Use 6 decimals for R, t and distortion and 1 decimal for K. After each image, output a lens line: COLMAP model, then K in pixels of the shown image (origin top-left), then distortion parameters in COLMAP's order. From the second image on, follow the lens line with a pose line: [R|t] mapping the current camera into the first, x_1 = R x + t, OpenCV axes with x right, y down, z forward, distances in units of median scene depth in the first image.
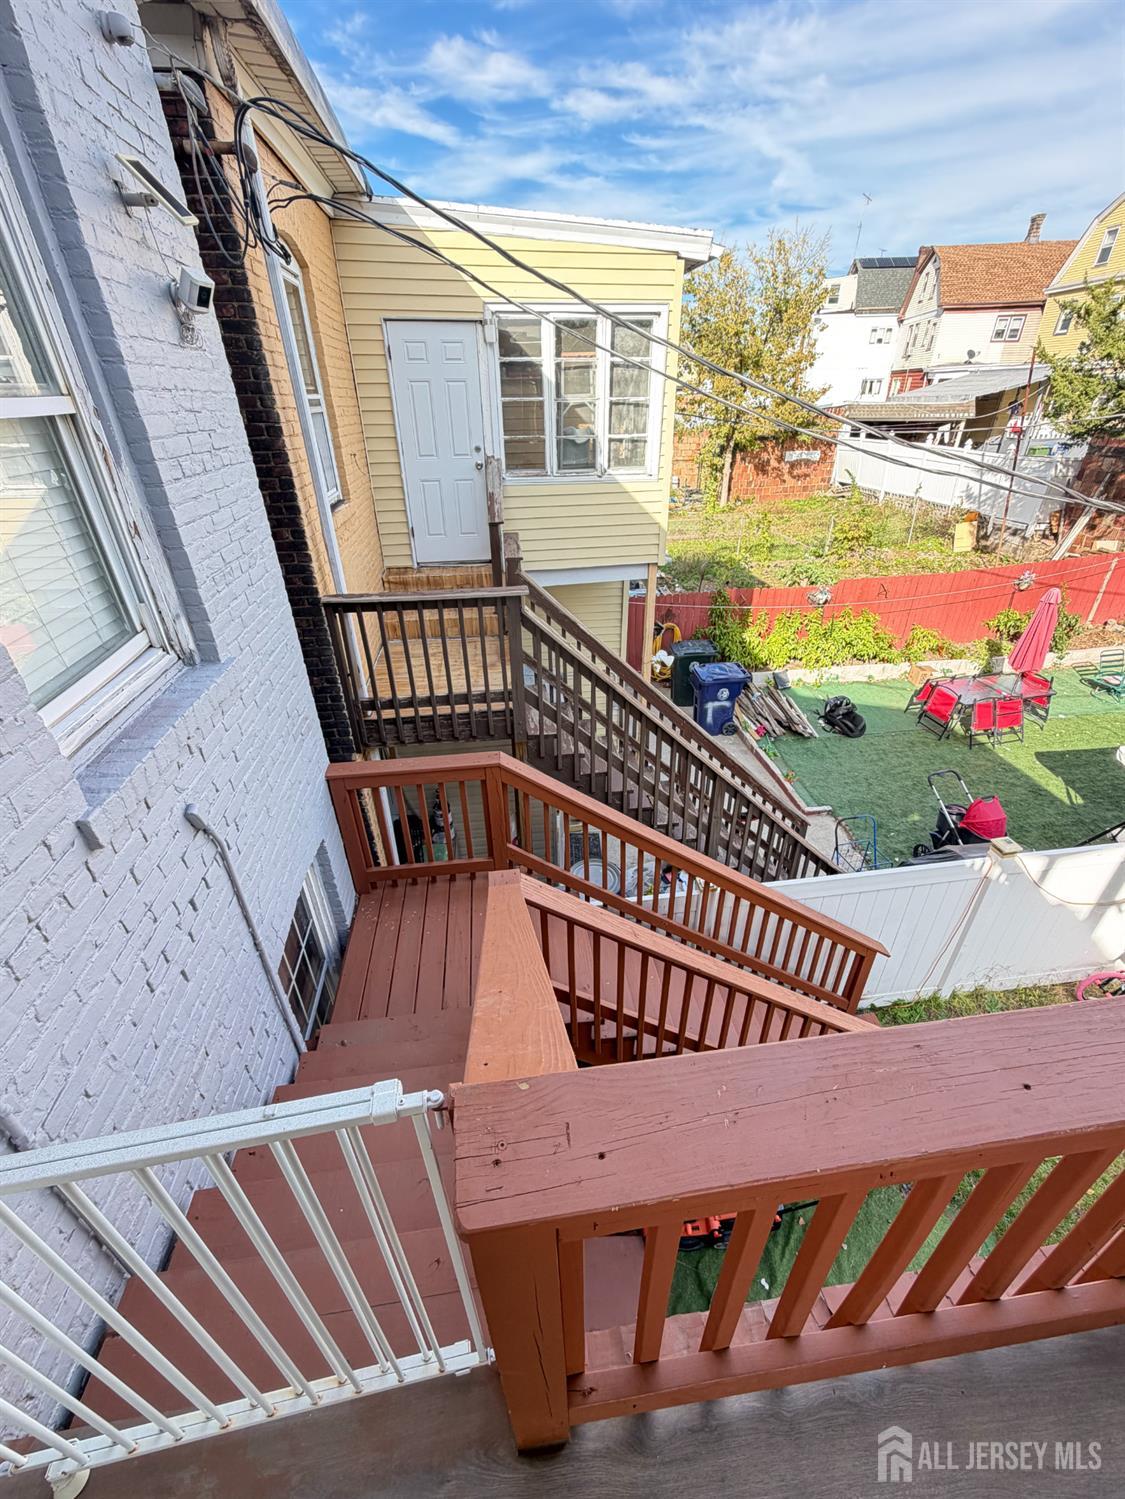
lens RADIAL K [[600.5, 0, 561.8], [0, 600.5, 744.9], [0, 0, 1]] dist [-0.001140, 0.002363]
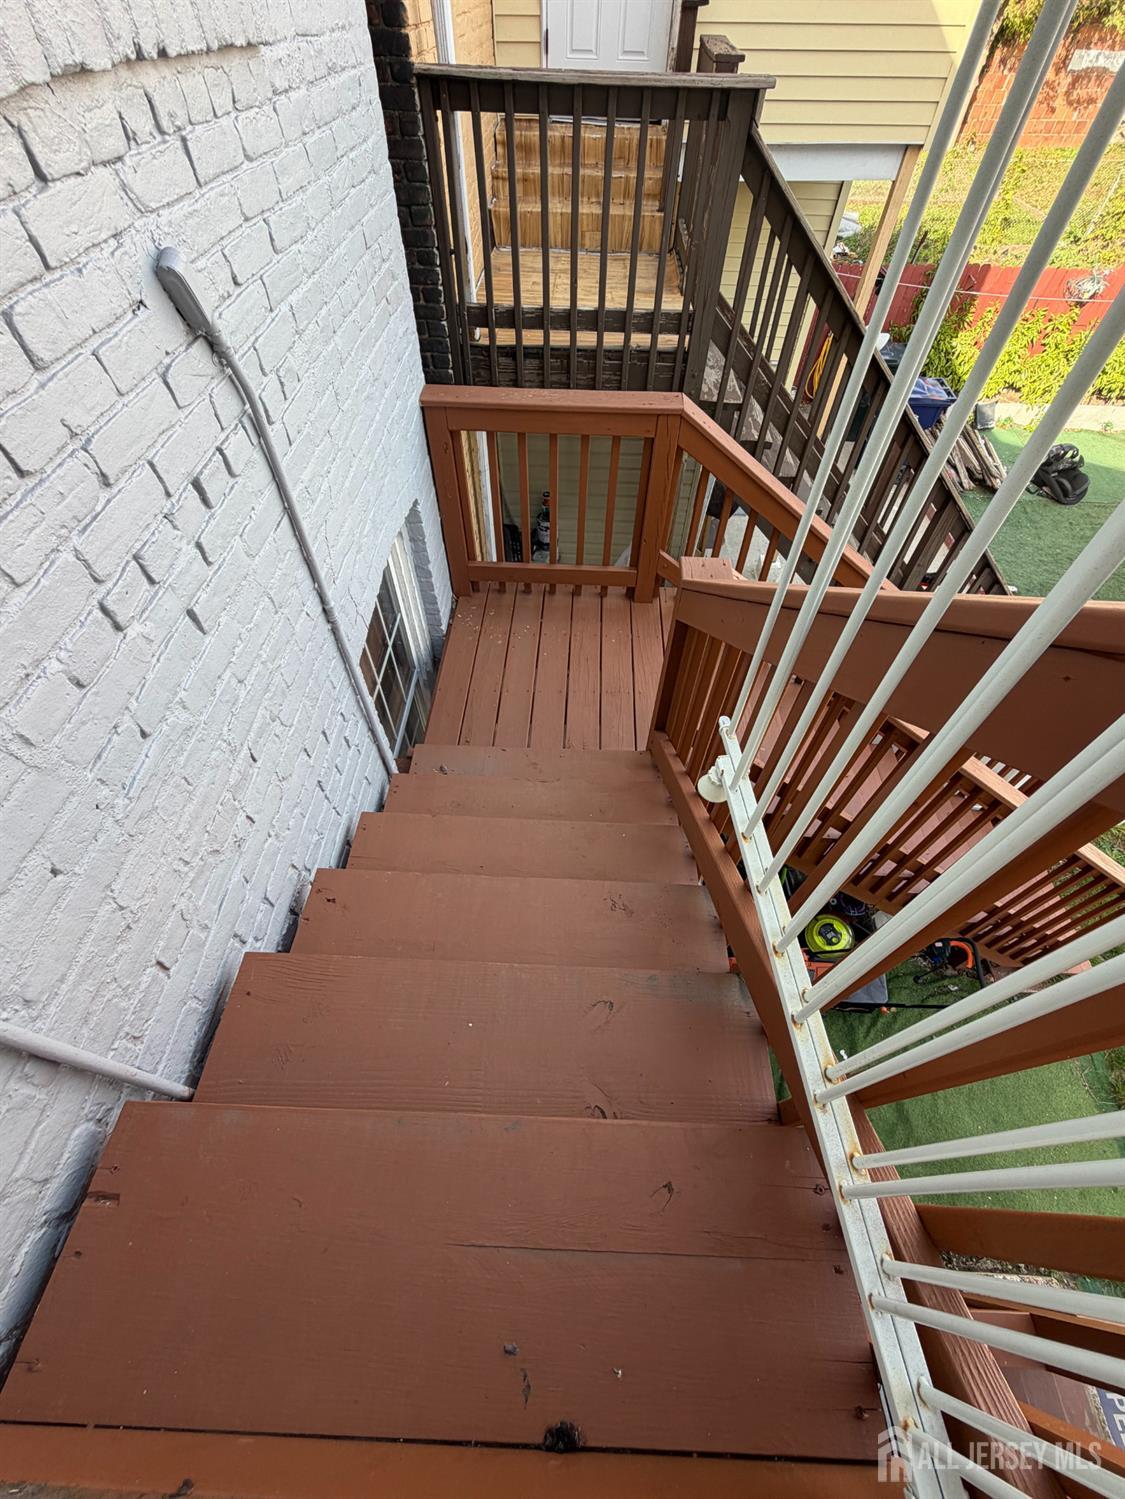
lens RADIAL K [[600.5, 0, 561.8], [0, 600.5, 744.9], [0, 0, 1]] dist [-0.001140, 0.002363]
pose [[0.985771, 0.148154, -0.079407, -0.114808], [-0.106938, 0.917219, 0.383763, 0.114276], [0.129690, -0.369811, 0.920011, 0.236729]]
